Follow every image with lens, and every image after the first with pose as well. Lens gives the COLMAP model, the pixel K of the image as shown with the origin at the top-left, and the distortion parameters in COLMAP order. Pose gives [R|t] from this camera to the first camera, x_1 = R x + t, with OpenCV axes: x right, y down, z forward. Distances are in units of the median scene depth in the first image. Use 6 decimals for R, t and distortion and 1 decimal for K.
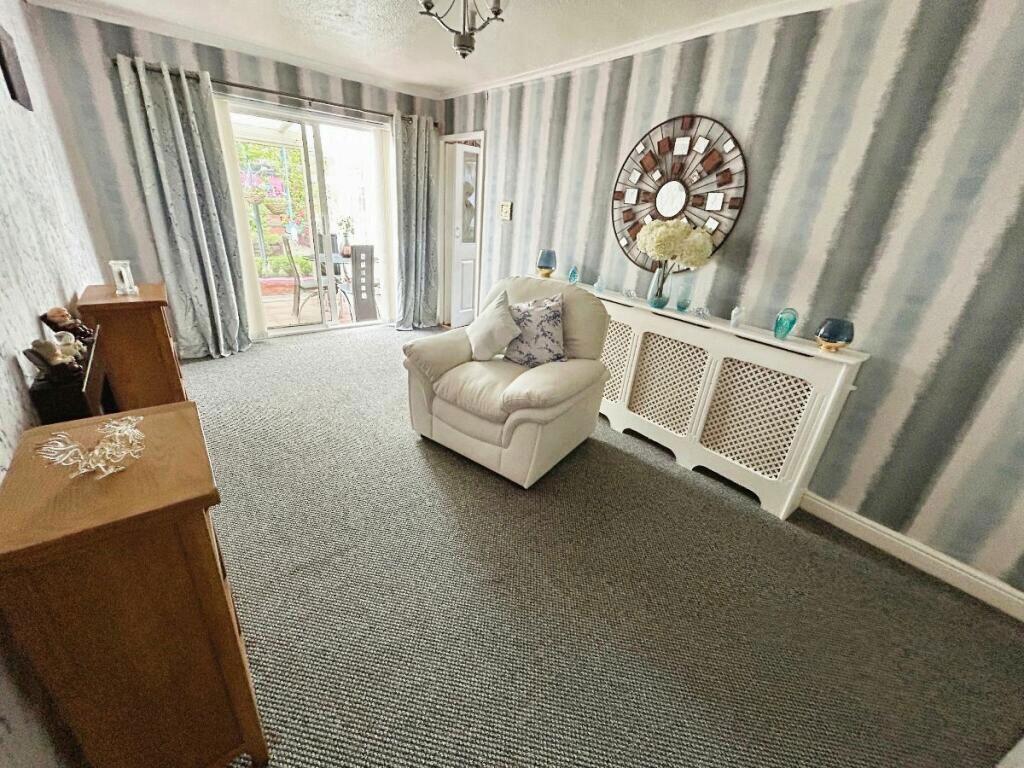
lens RADIAL K [[414.3, 0, 509.9], [0, 414.3, 380.5], [0, 0, 1]] dist [0.004362, 0.000338]
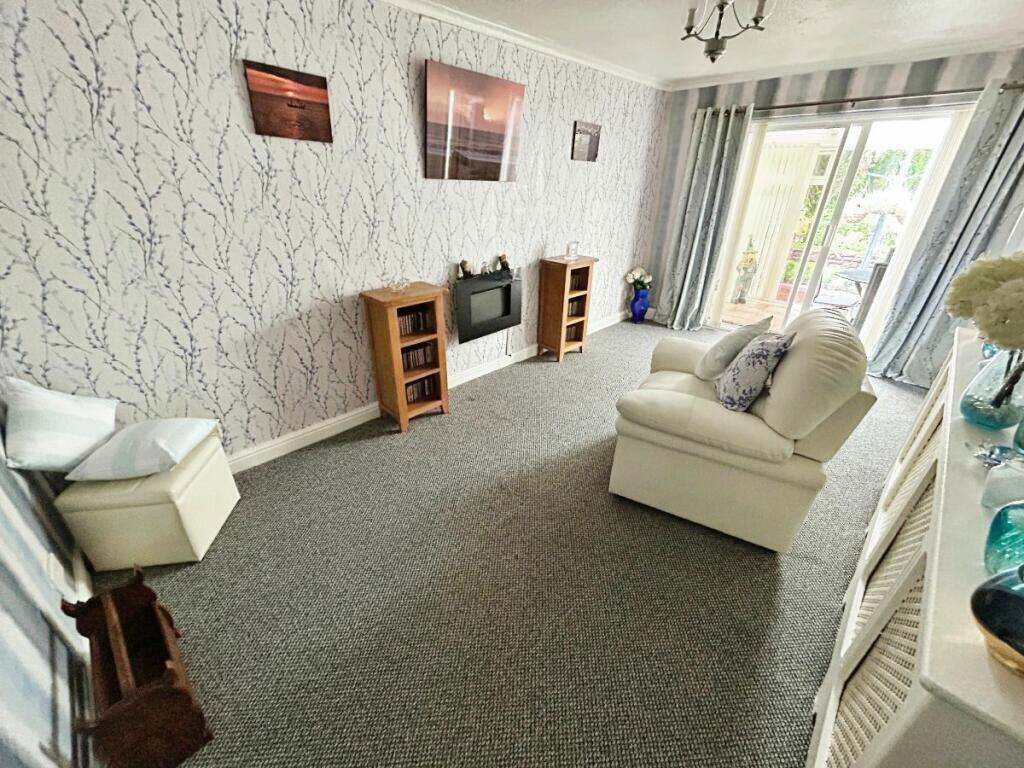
lens RADIAL K [[417.8, 0, 513.6], [0, 417.8, 385.3], [0, 0, 1]] dist [-0.002832, -0.000181]
pose [[0.119228, 0.377471, -0.918314, 0.529173], [-0.395198, 0.866528, 0.304875, -0.108167], [0.910826, 0.326566, 0.252490, 0.282387]]
